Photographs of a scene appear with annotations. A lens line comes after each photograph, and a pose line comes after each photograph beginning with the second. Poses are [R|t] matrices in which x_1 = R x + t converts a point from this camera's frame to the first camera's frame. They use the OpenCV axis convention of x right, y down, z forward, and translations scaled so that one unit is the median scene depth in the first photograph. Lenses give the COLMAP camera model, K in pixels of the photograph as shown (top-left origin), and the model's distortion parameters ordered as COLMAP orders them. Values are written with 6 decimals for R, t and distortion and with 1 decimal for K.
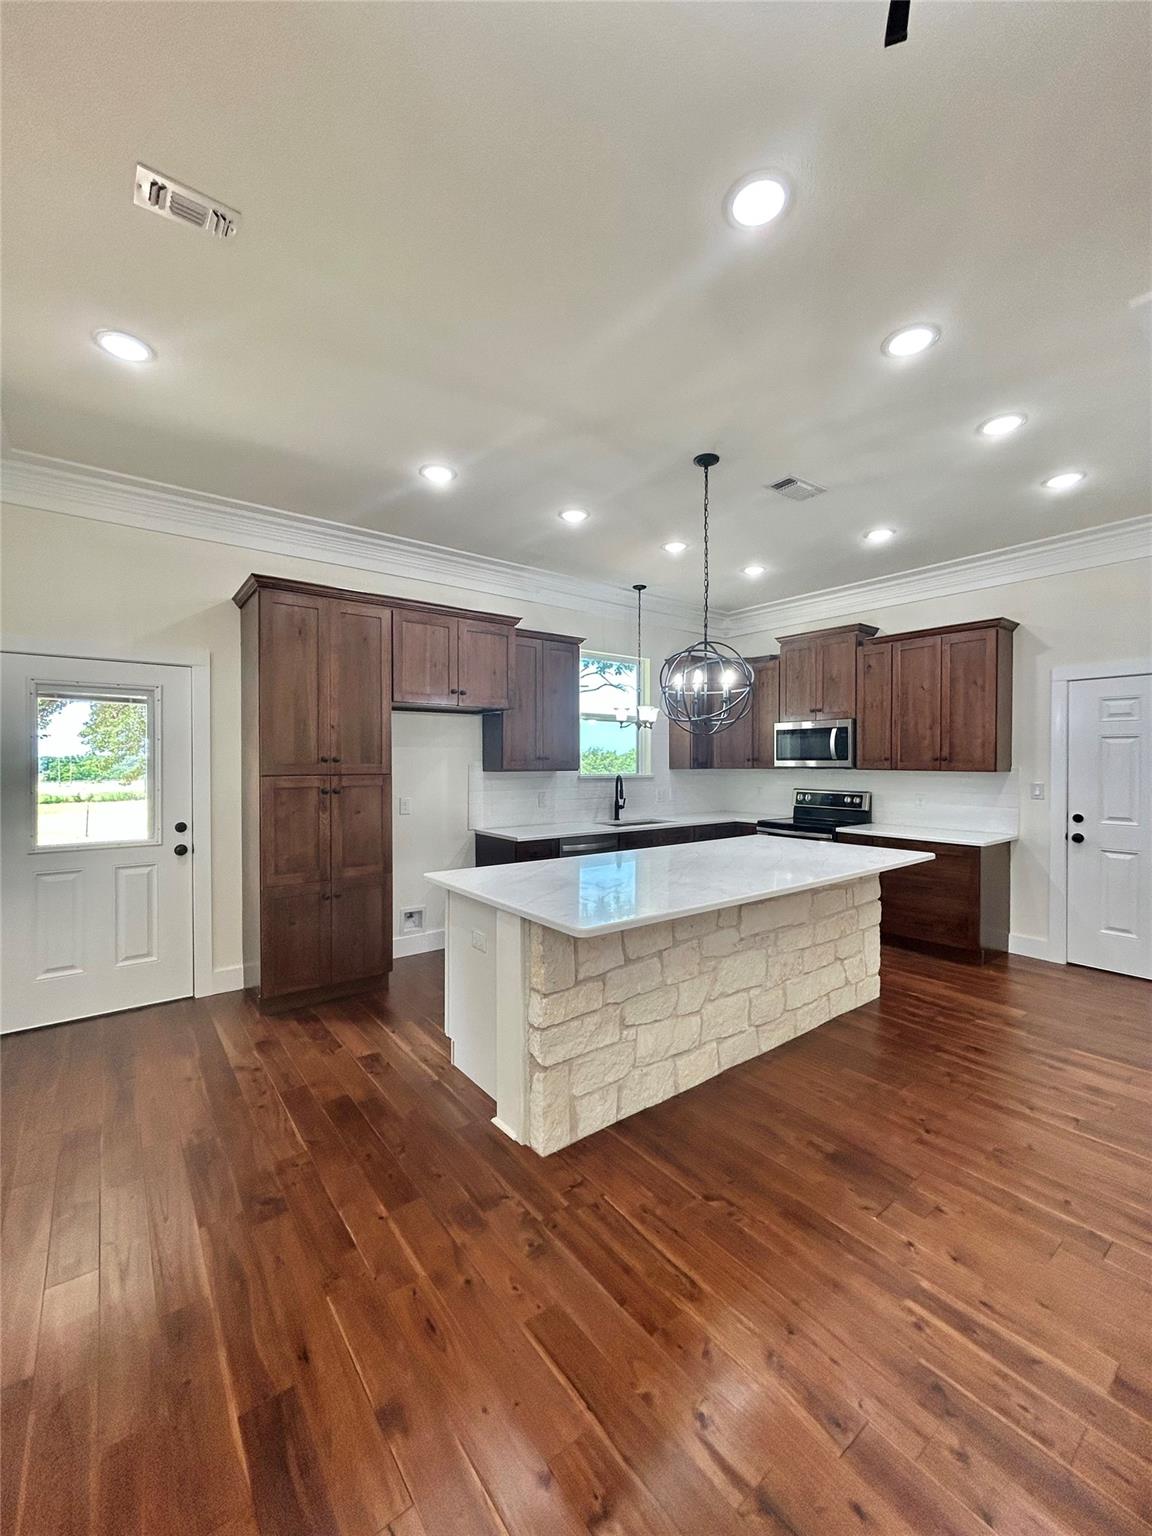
lens RADIAL K [[614.1, 0, 576.0], [0, 614.1, 768.0], [0, 0, 1]] dist [-0.007821, 0.000025]
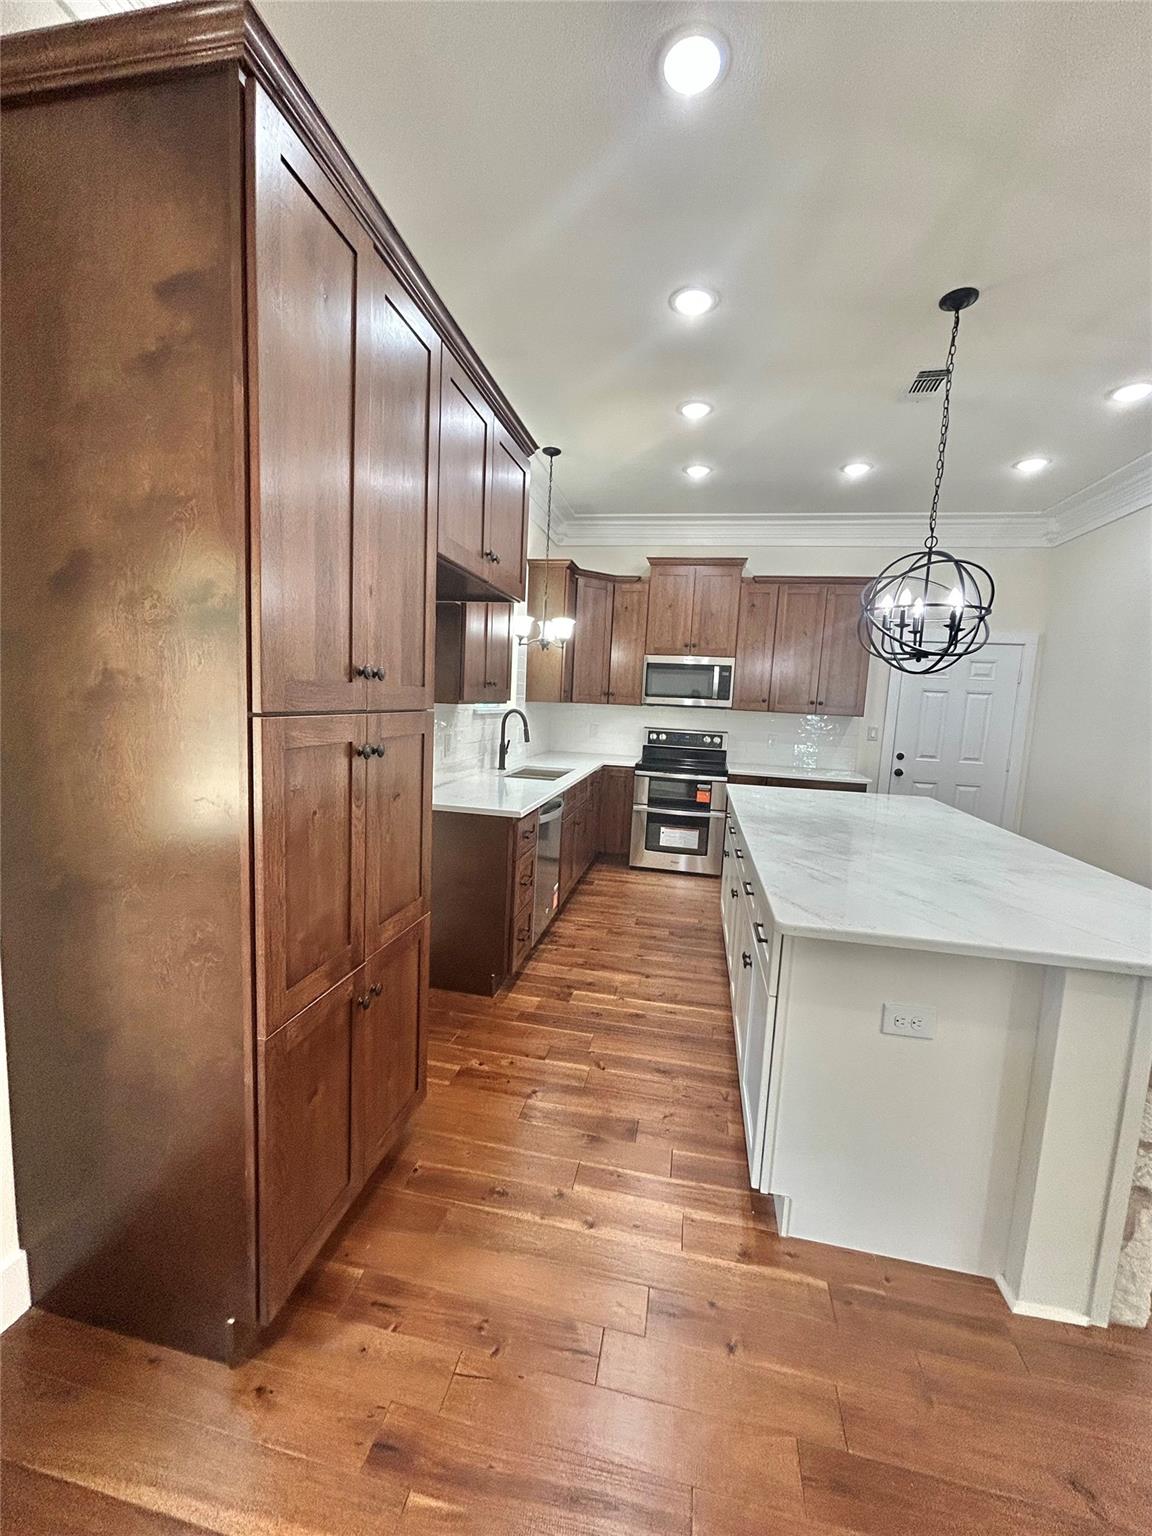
lens RADIAL K [[614.1, 0, 576.0], [0, 614.1, 768.0], [0, 0, 1]] dist [-0.007821, 0.000025]
pose [[0.754451, -0.039916, 0.655142, -0.556923], [-0.039647, 0.993555, 0.106191, 0.000829], [-0.655158, -0.106091, 0.748006, 0.599677]]
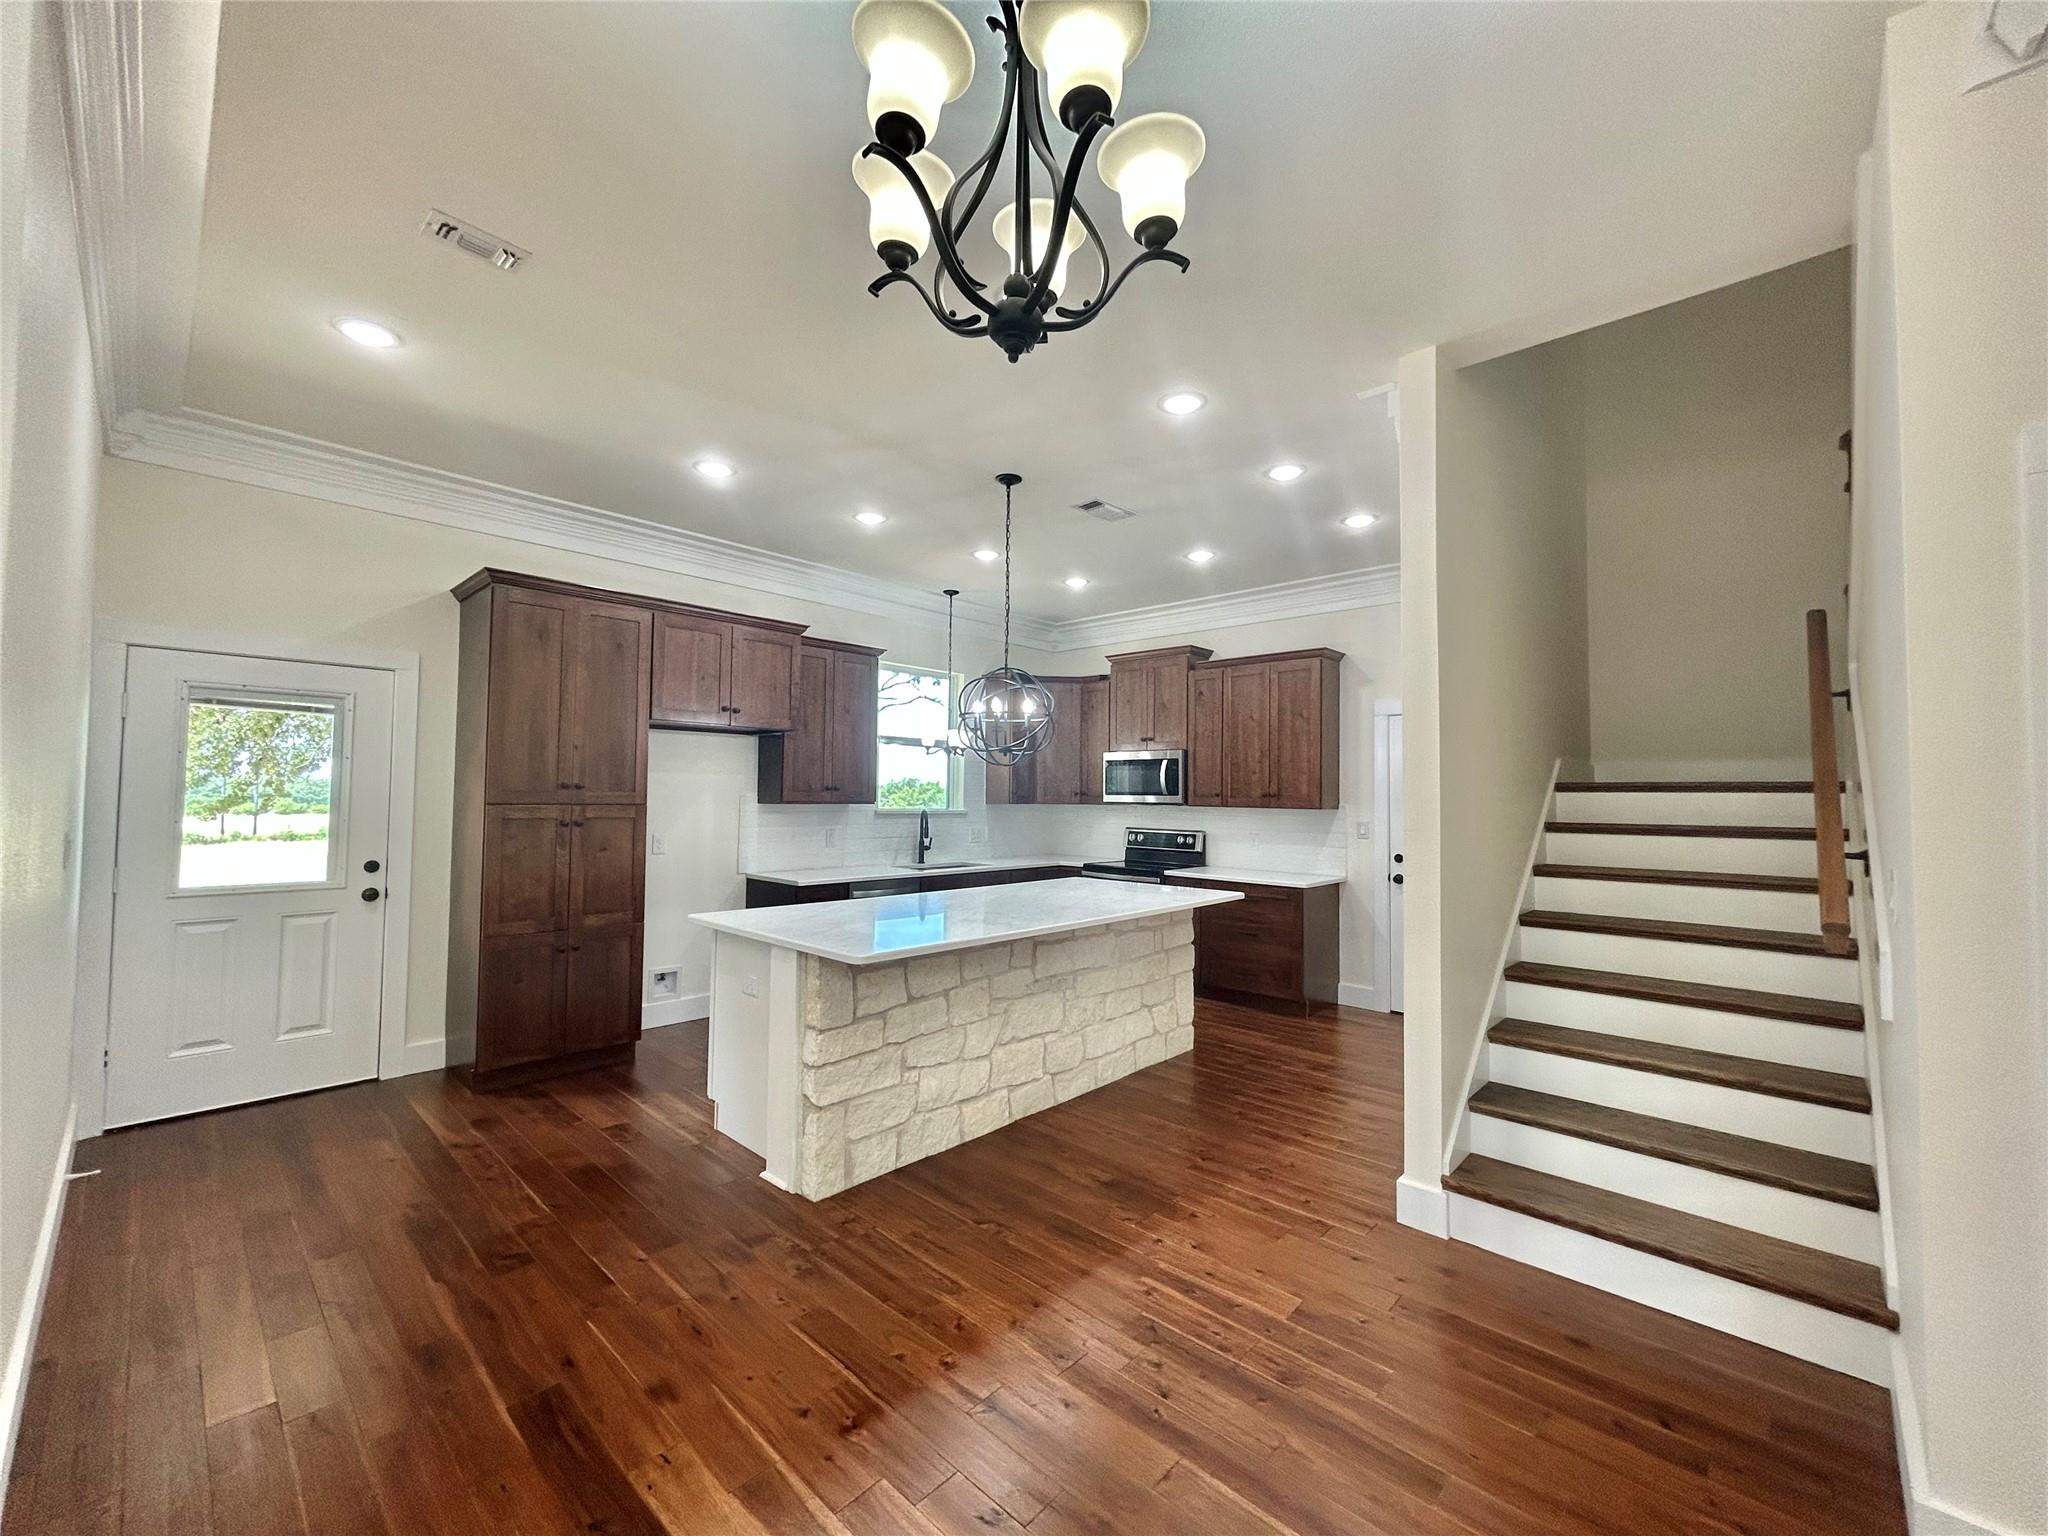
lens RADIAL K [[818.8, 0, 1018.2], [0, 818.8, 766.9], [0, 0, 1]] dist [-0.007821, 0.000025]
pose [[0.987023, 0.018228, 0.159541, 0.027125], [-0.010895, 0.998849, -0.046719, 0.005934], [-0.160209, 0.044374, 0.986085, -0.213391]]
